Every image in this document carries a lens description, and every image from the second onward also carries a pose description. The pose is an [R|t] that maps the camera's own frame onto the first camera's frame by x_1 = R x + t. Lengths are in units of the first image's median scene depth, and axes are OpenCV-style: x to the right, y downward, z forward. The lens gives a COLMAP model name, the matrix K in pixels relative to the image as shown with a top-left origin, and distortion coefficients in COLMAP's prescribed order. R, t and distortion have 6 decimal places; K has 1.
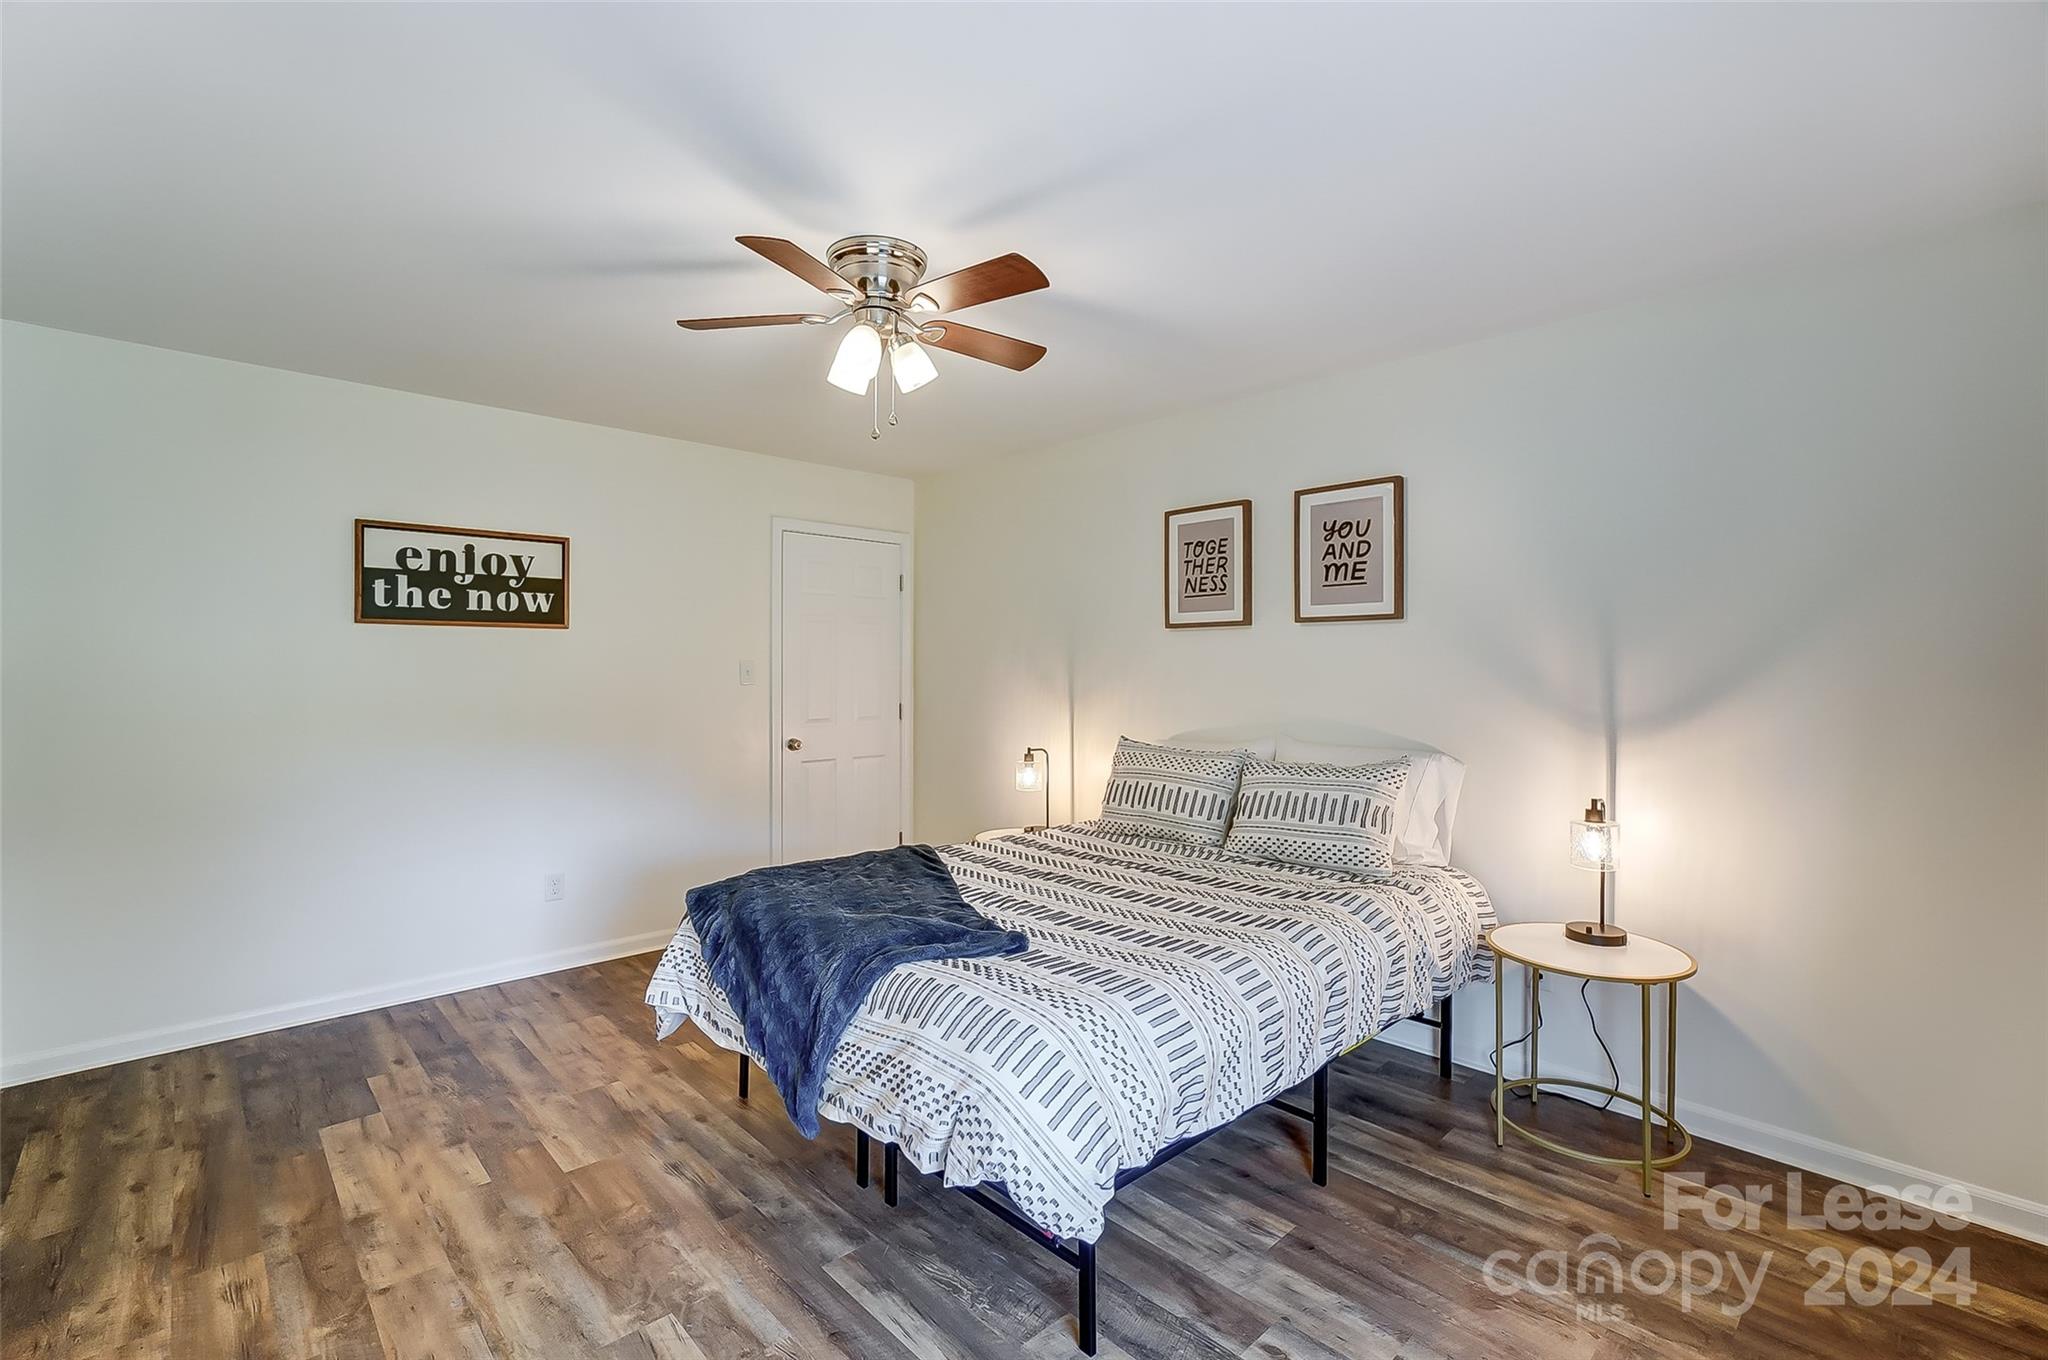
lens RADIAL K [[896.0, 0, 1007.4], [0, 896.0, 675.6], [0, 0, 1]] dist [-0.043692, 0.009430]
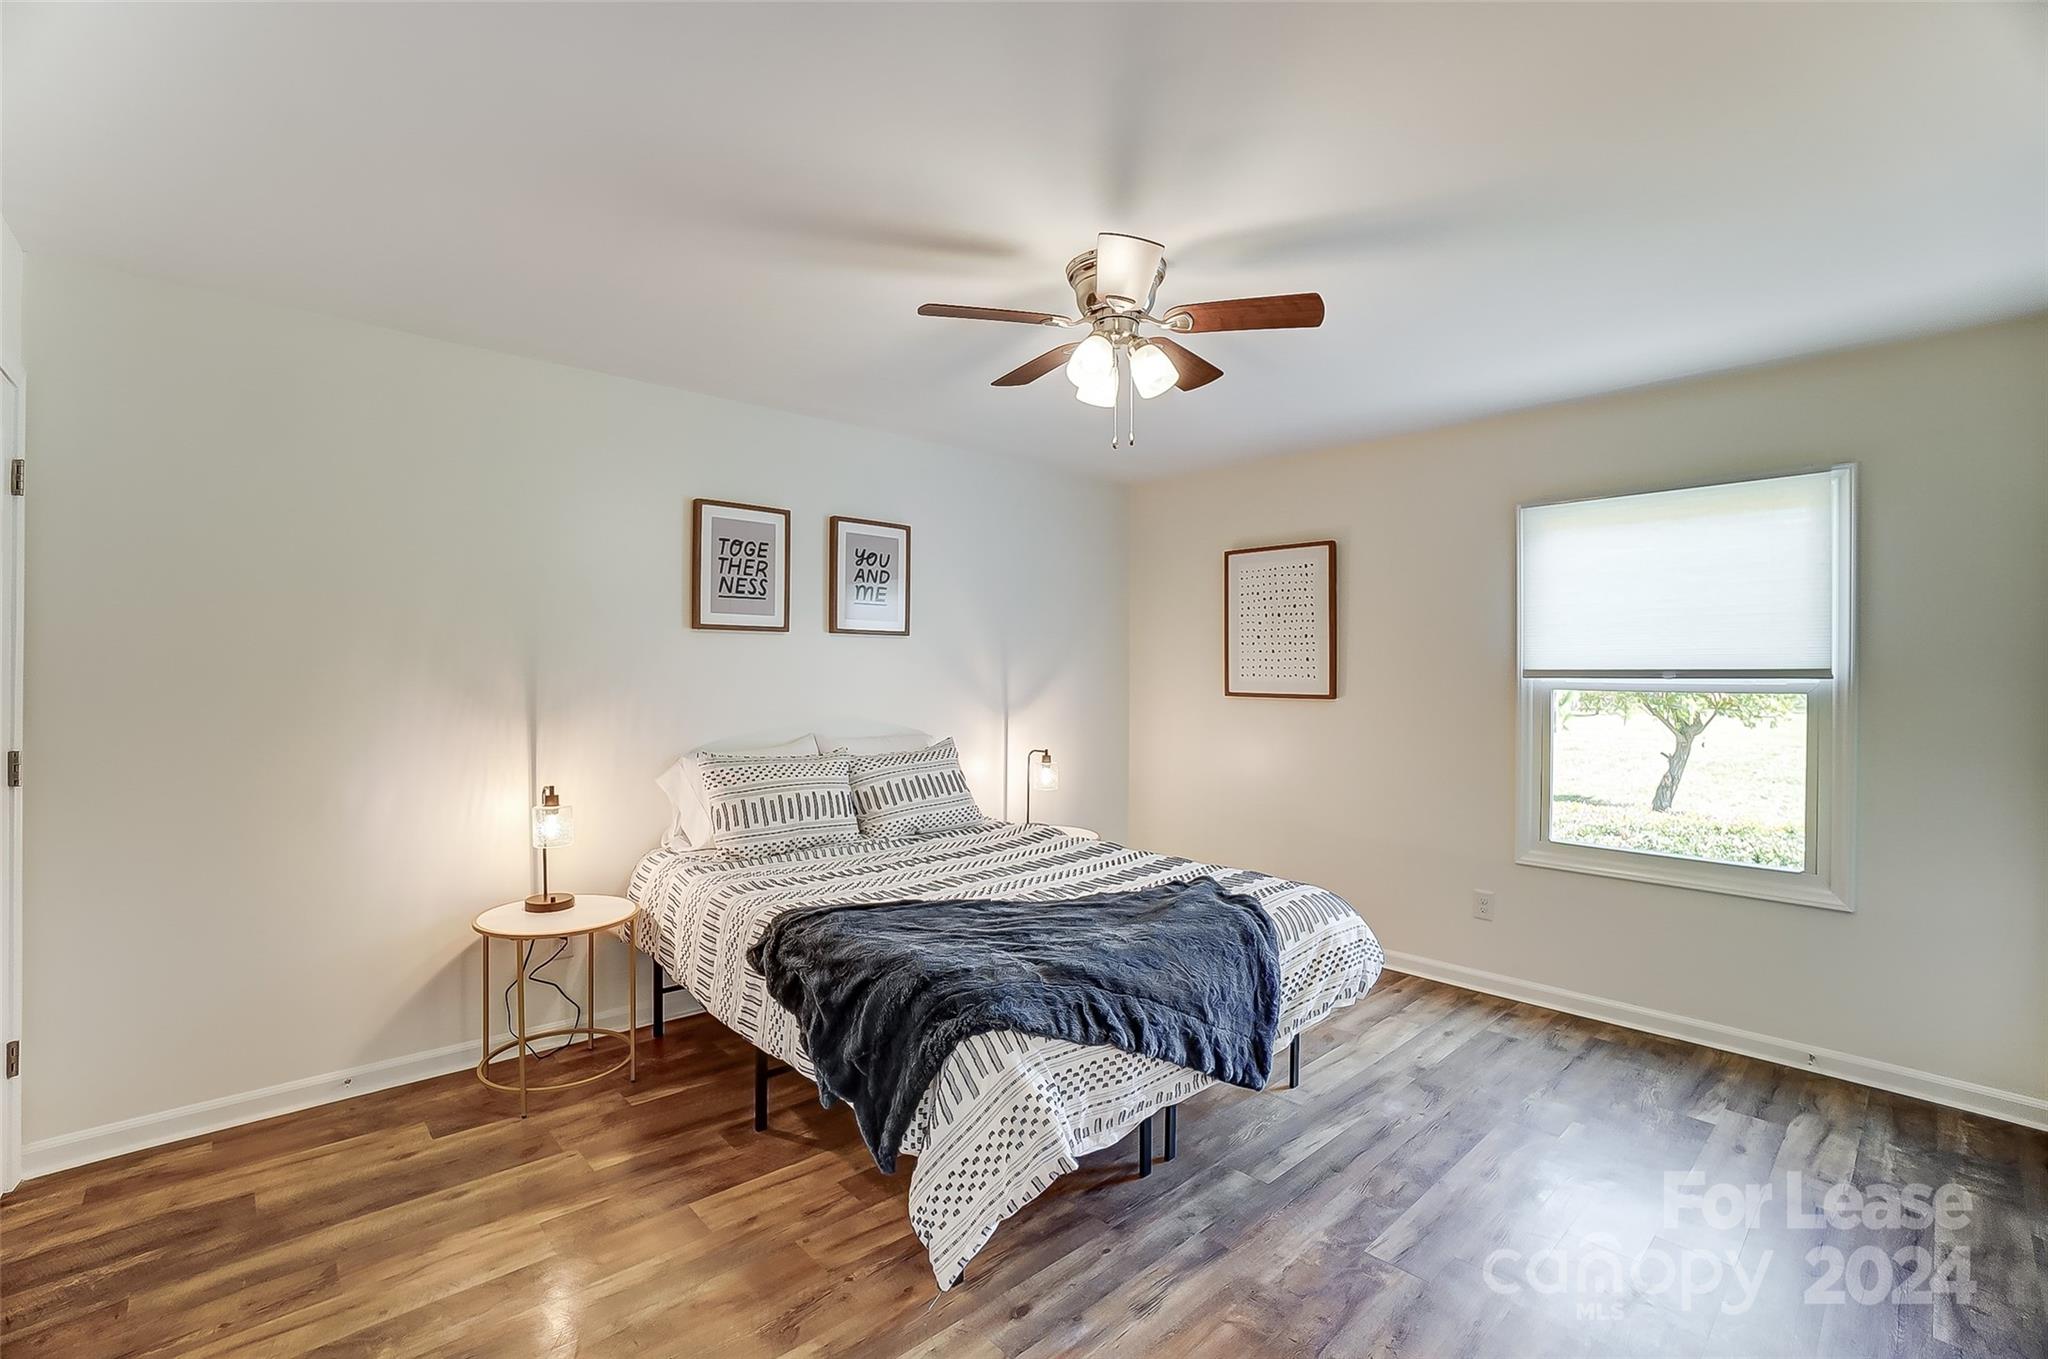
lens RADIAL K [[896.0, 0, 1009.9], [0, 896.0, 676.3], [0, 0, 1]] dist [-0.043692, 0.009430]
pose [[0.016754, -0.013971, 0.999762, -0.767325], [-0.004107, 0.999893, 0.014041, -0.020354], [-0.999851, -0.004342, 0.016695, 0.724987]]
